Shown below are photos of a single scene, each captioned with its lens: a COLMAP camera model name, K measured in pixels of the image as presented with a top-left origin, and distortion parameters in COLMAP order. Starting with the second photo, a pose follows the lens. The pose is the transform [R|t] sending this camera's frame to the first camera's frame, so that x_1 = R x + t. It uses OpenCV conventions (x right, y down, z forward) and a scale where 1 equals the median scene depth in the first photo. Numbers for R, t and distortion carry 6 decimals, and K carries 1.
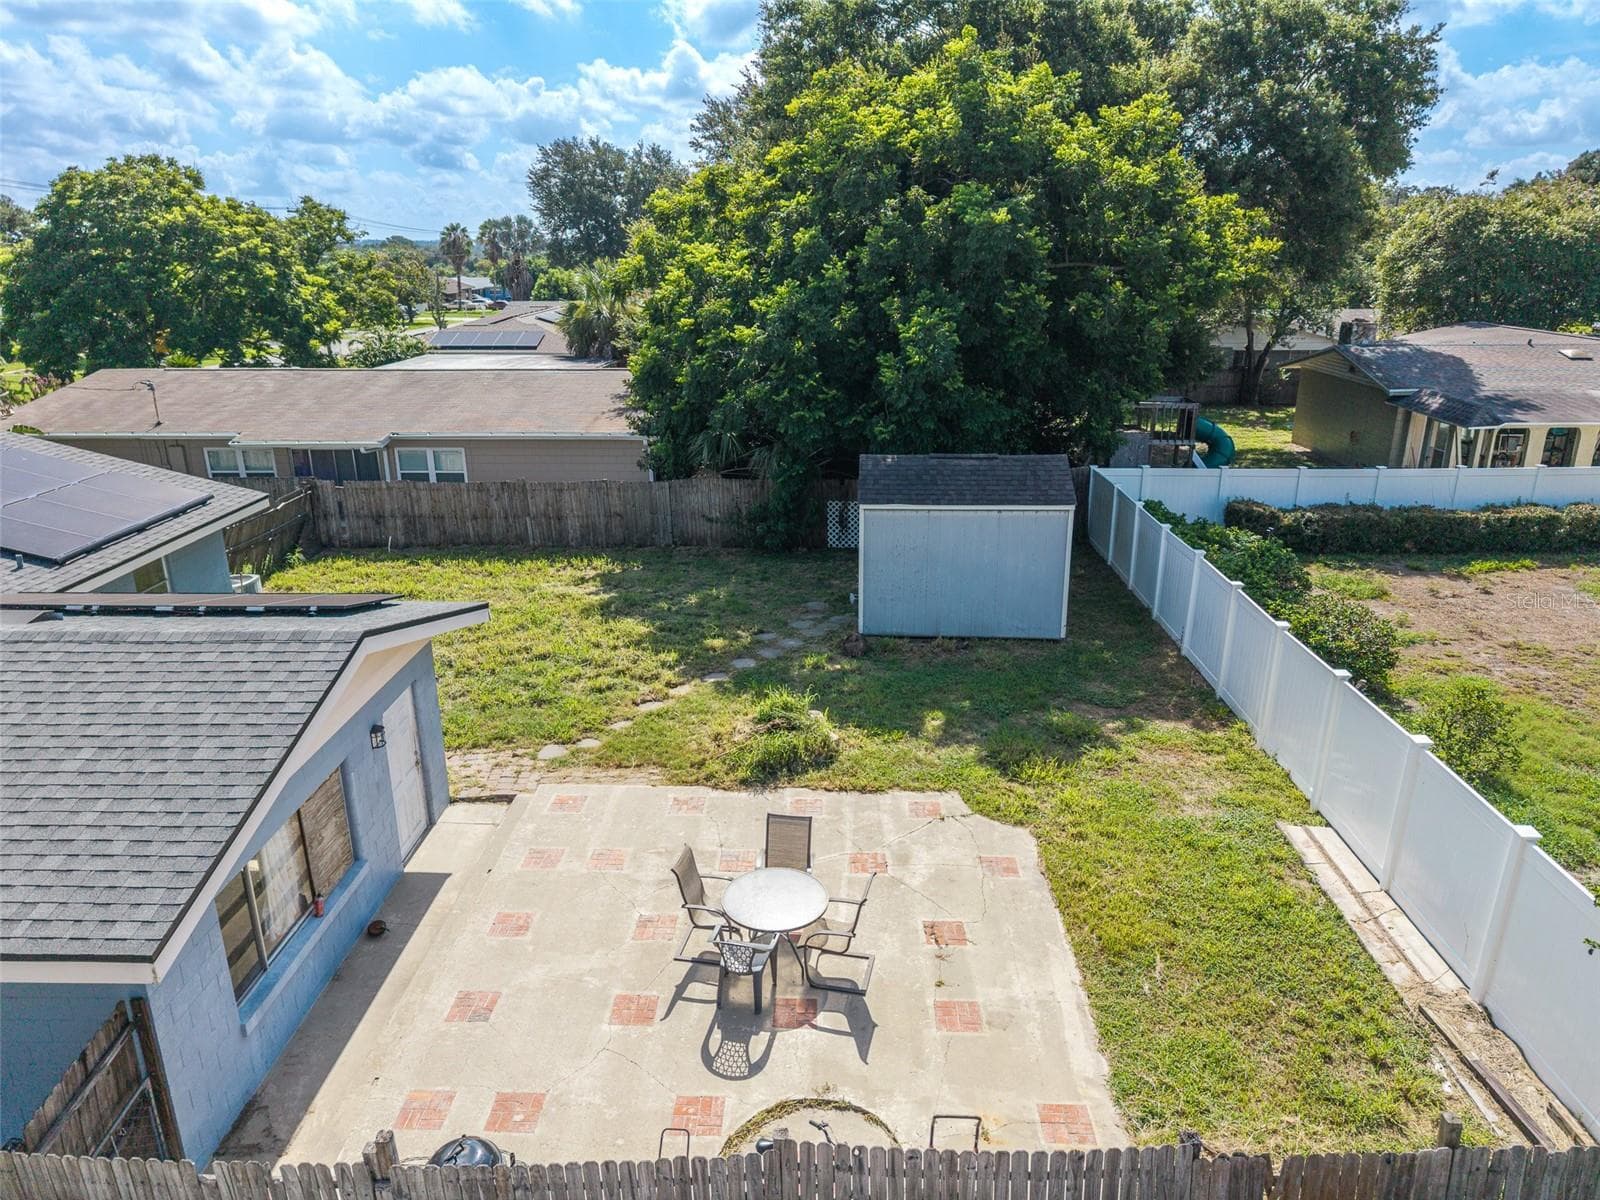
lens RADIAL K [[1079.1, 0, 800.0], [0, 1079.1, 600.0], [0, 0, 1]] dist [0.042975, -0.038387]
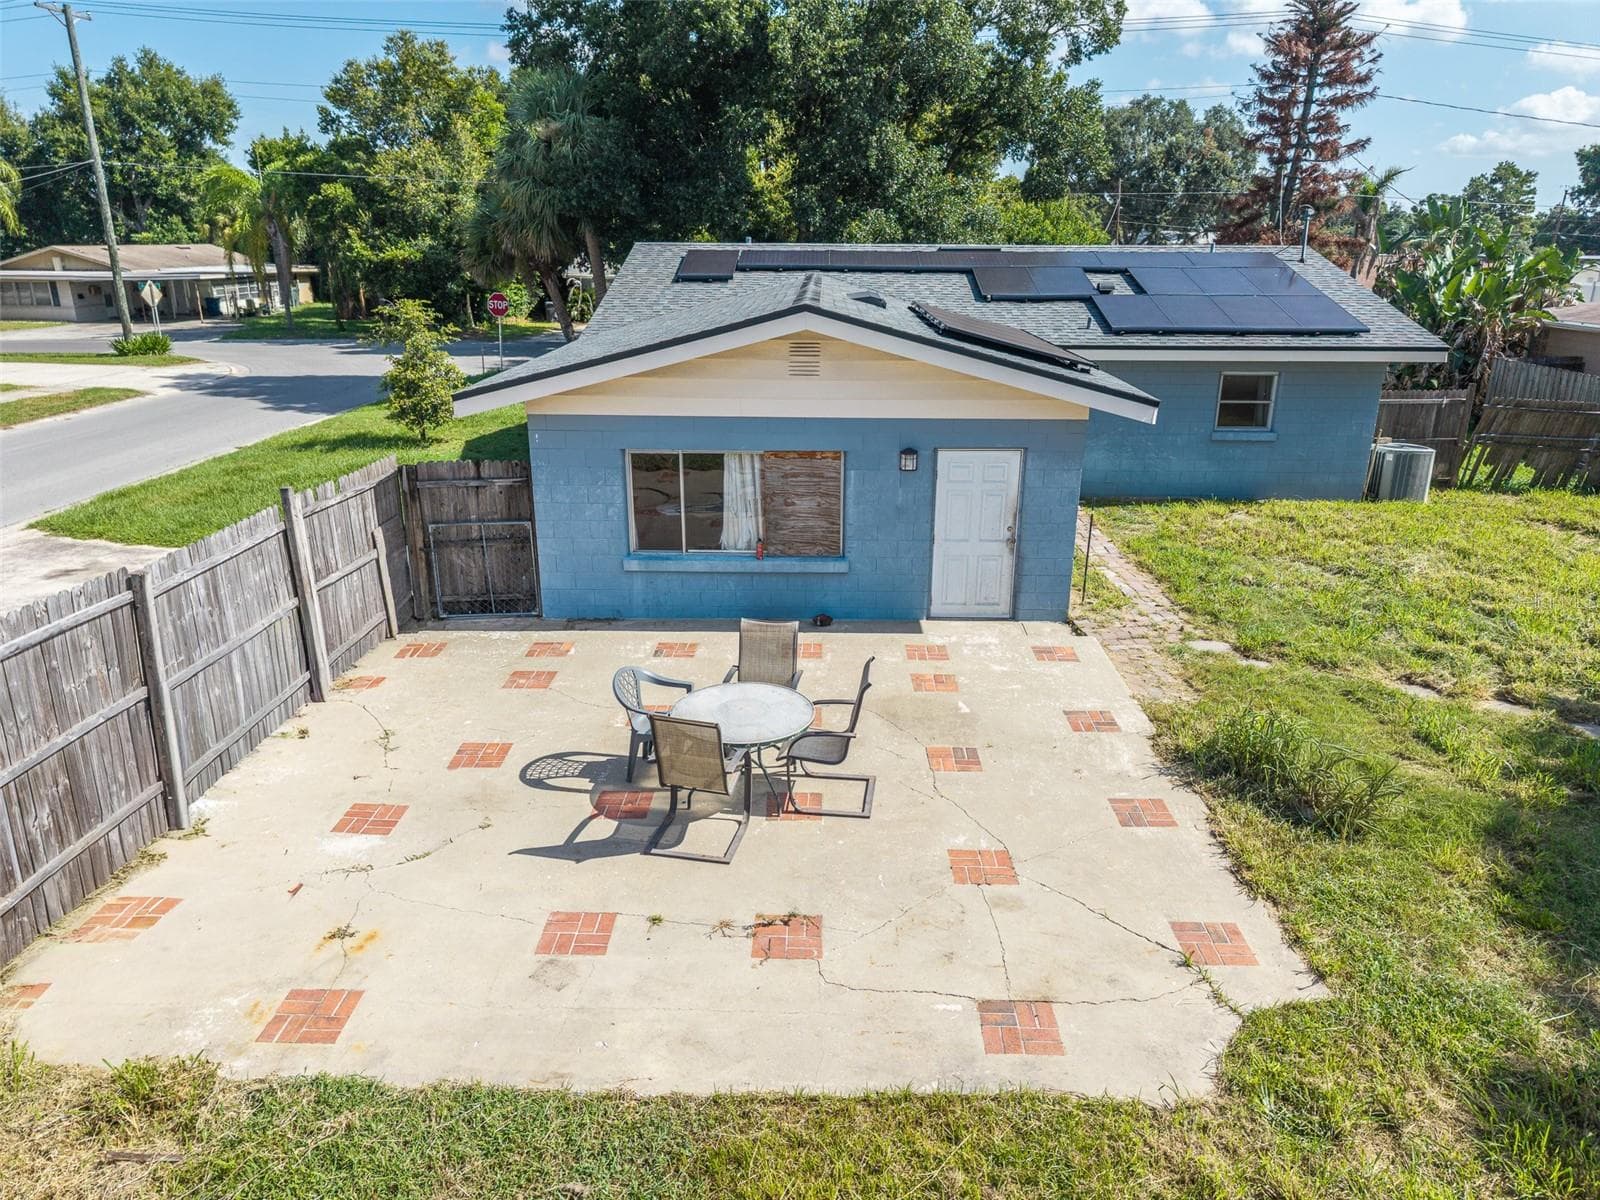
lens RADIAL K [[1106.0, 0, 834.1], [0, 1106.0, 599.9], [0, 0, 1]] dist [0.070735, -0.084412]
pose [[0.013355, 0.311182, -0.950257, 0.421118], [-0.326515, 0.899603, 0.290005, -0.021891], [0.945098, 0.306400, 0.113620, 0.591611]]
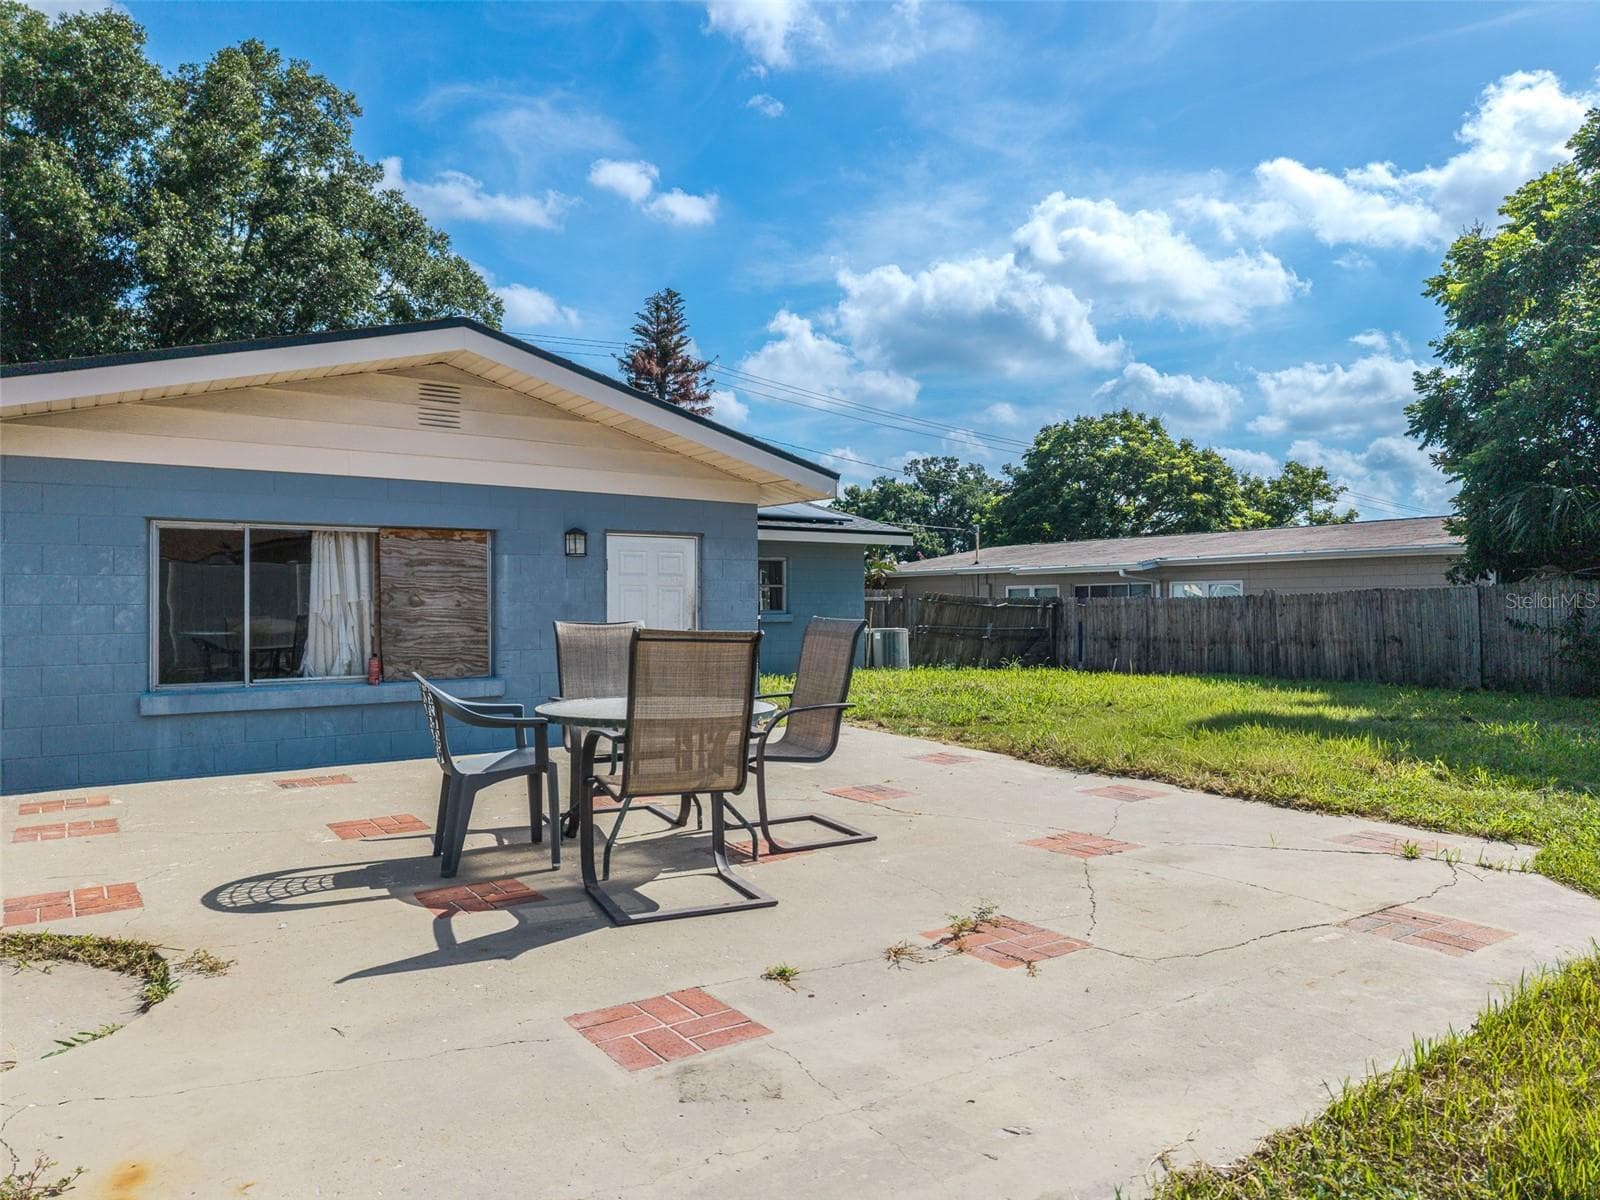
lens RADIAL K [[1058.7, 0, 821.5], [0, 1058.7, 627.4], [0, 0, 1]] dist [0.043388, -0.066540]
pose [[0.599608, 0.006804, -0.800265, 0.233383], [-0.249254, 0.951815, -0.178664, 0.189443], [0.760488, 0.306598, 0.572412, 0.490680]]
